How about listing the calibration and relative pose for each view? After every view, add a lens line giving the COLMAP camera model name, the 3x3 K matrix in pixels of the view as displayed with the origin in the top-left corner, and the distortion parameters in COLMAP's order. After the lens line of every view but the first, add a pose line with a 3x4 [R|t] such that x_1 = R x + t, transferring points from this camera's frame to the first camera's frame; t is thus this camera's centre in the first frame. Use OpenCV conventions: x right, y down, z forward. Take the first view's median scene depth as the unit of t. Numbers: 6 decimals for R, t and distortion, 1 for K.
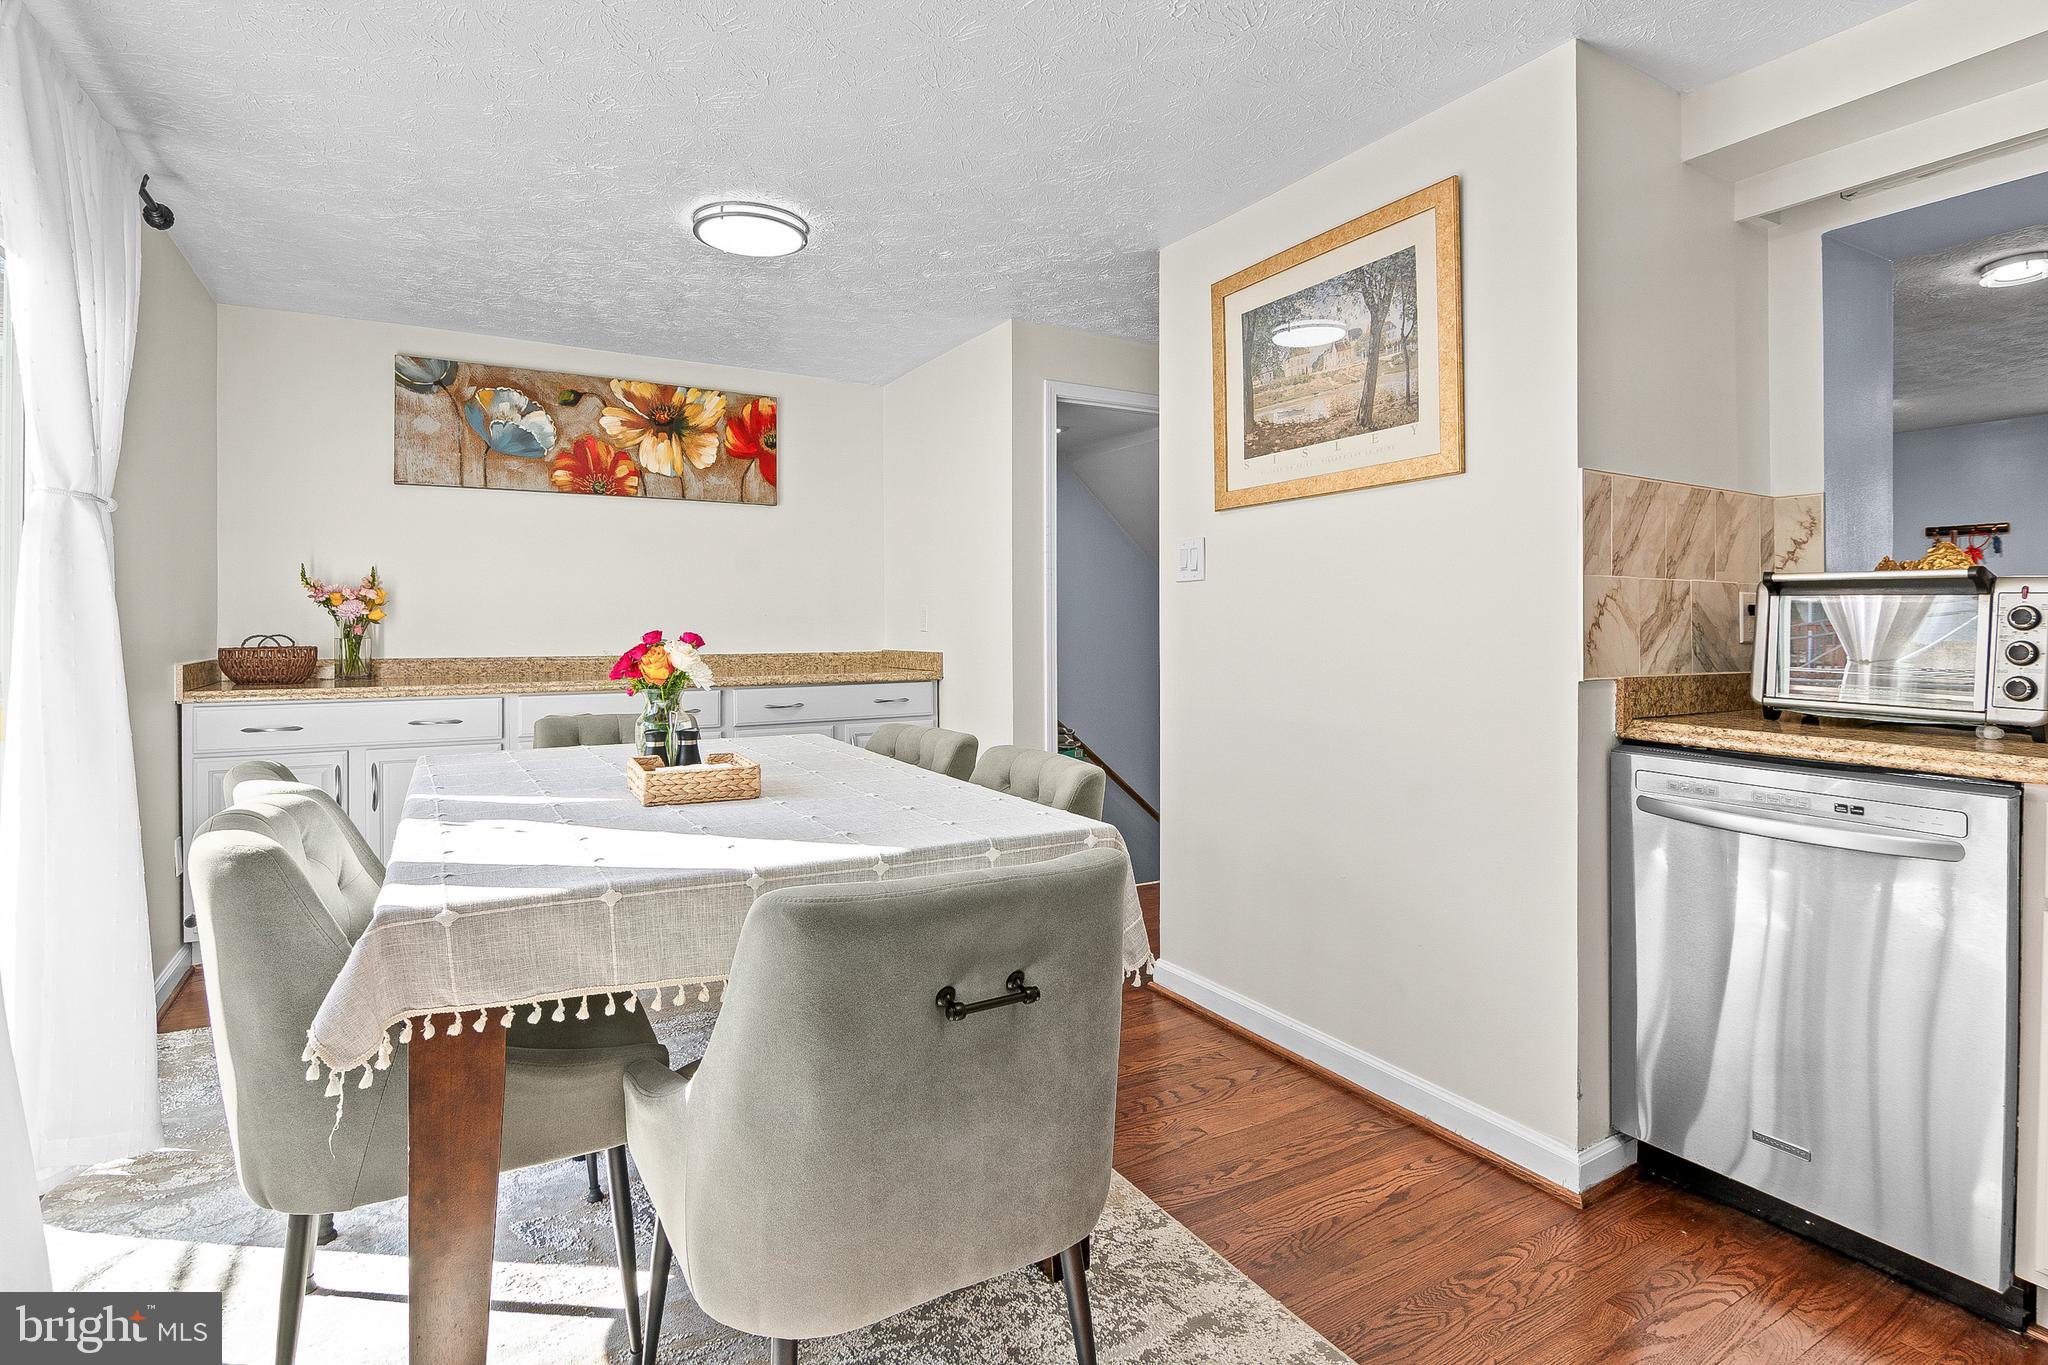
lens RADIAL K [[987.7, 0, 1024.5], [0, 987.7, 622.5], [0, 0, 1]] dist [-0.002813, -0.001329]
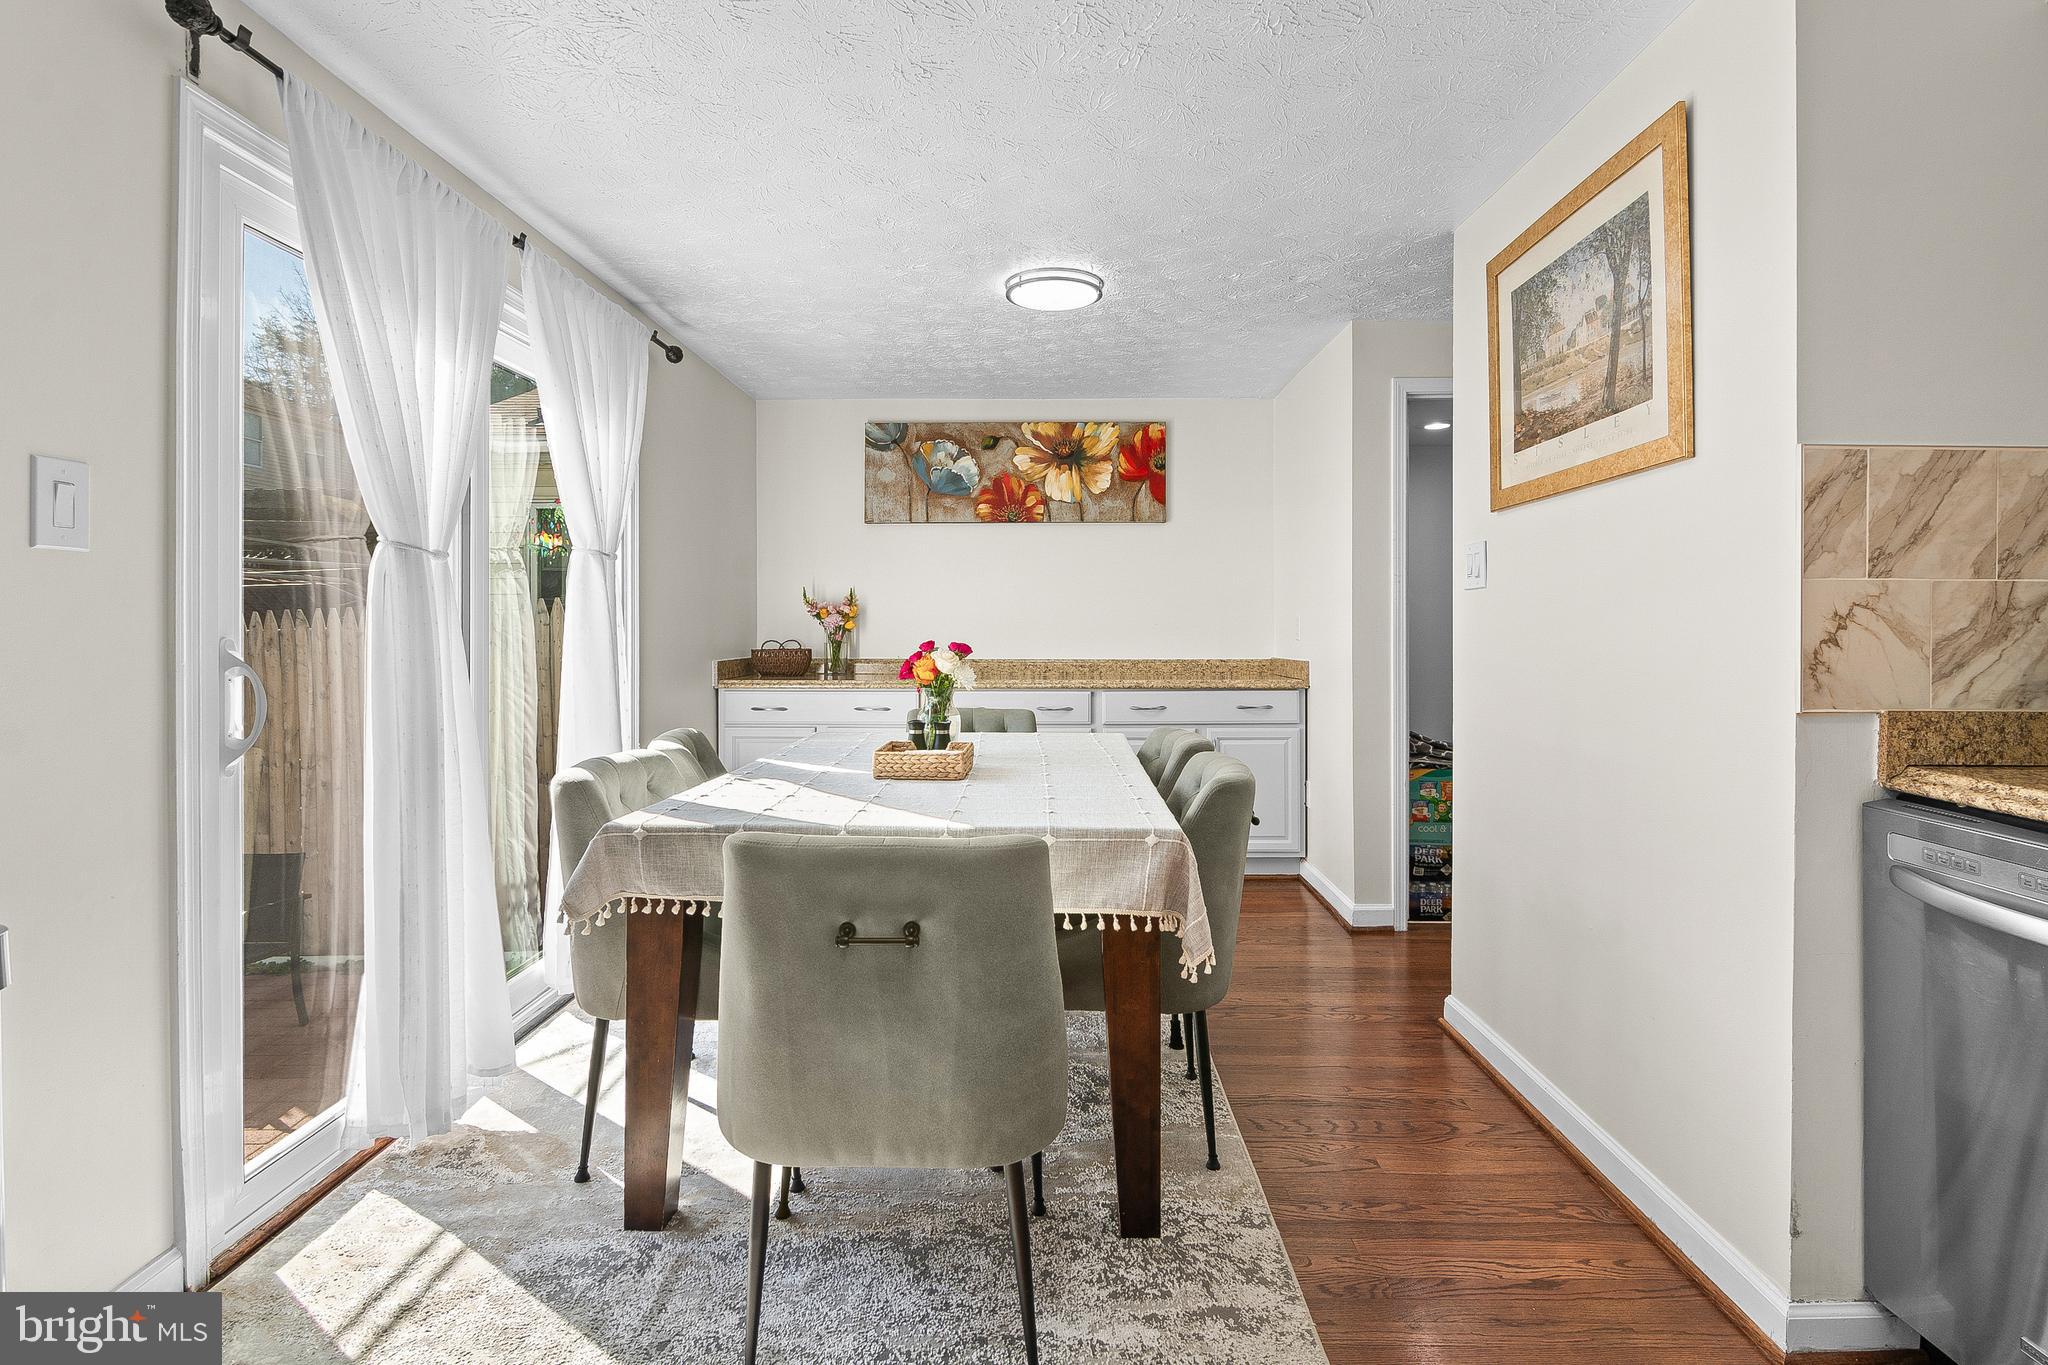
lens RADIAL K [[985.2, 0, 1044.8], [0, 985.2, 631.8], [0, 0, 1]] dist [-0.001811, -0.001970]
pose [[0.863908, 0.002072, -0.503646, 0.217916], [0.000076, 0.999991, 0.004245, -0.004485], [0.503650, -0.003706, 0.863900, 0.005273]]
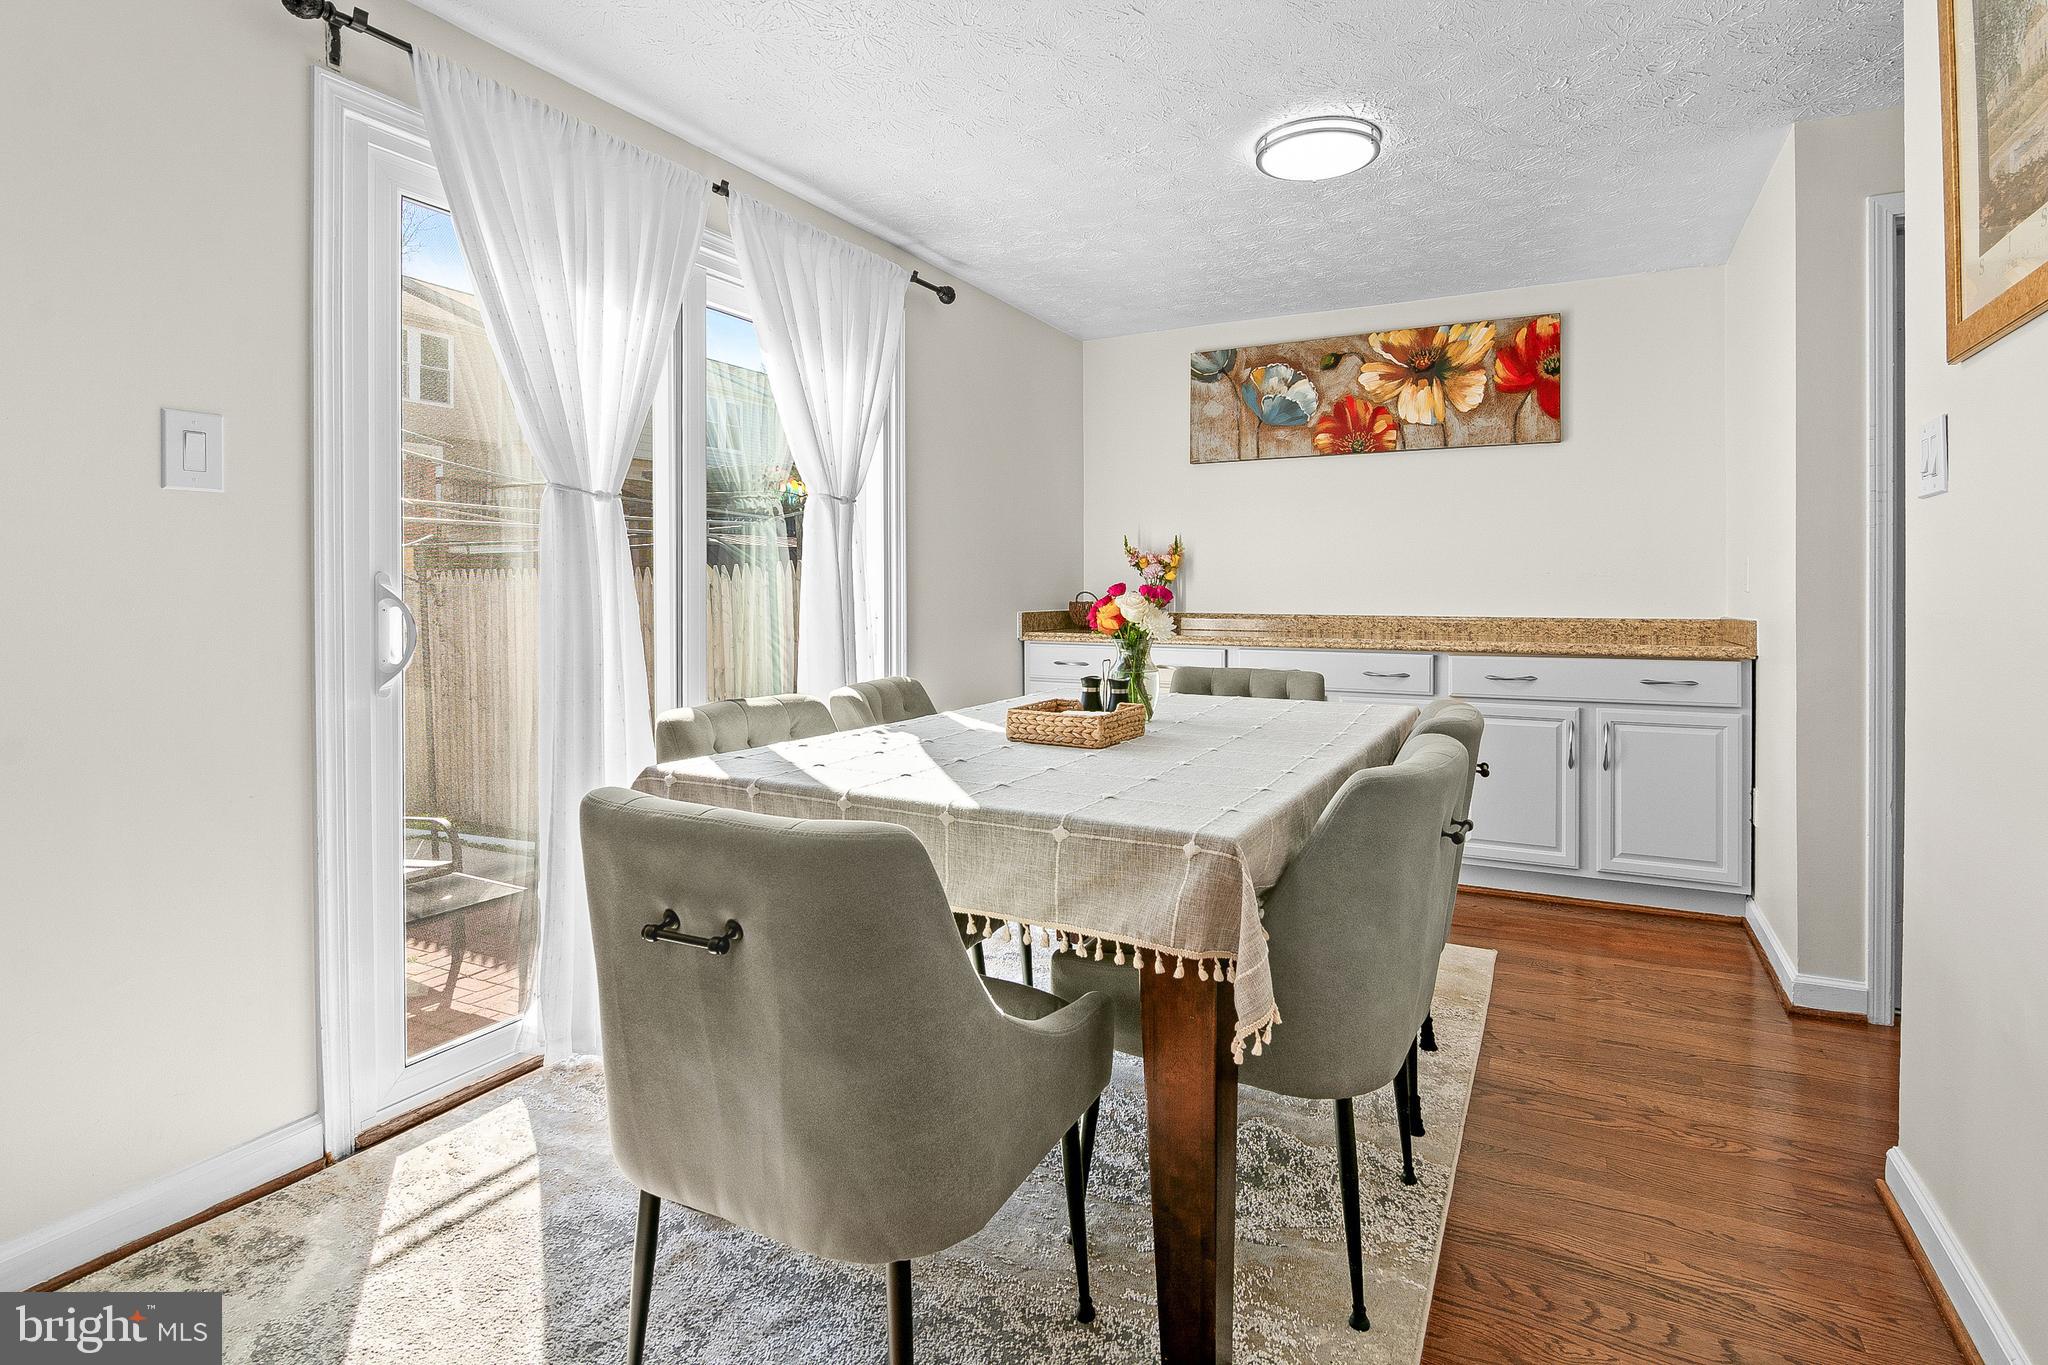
lens RADIAL K [[1013.8, 0, 1059.9], [0, 1013.8, 597.7], [0, 0, 1]] dist [-0.003590, -0.002716]
pose [[0.555101, 0.006116, -0.831760, 0.283473], [0.000188, 0.999972, 0.007478, 0.009299], [0.831783, -0.004307, 0.555085, 0.206811]]
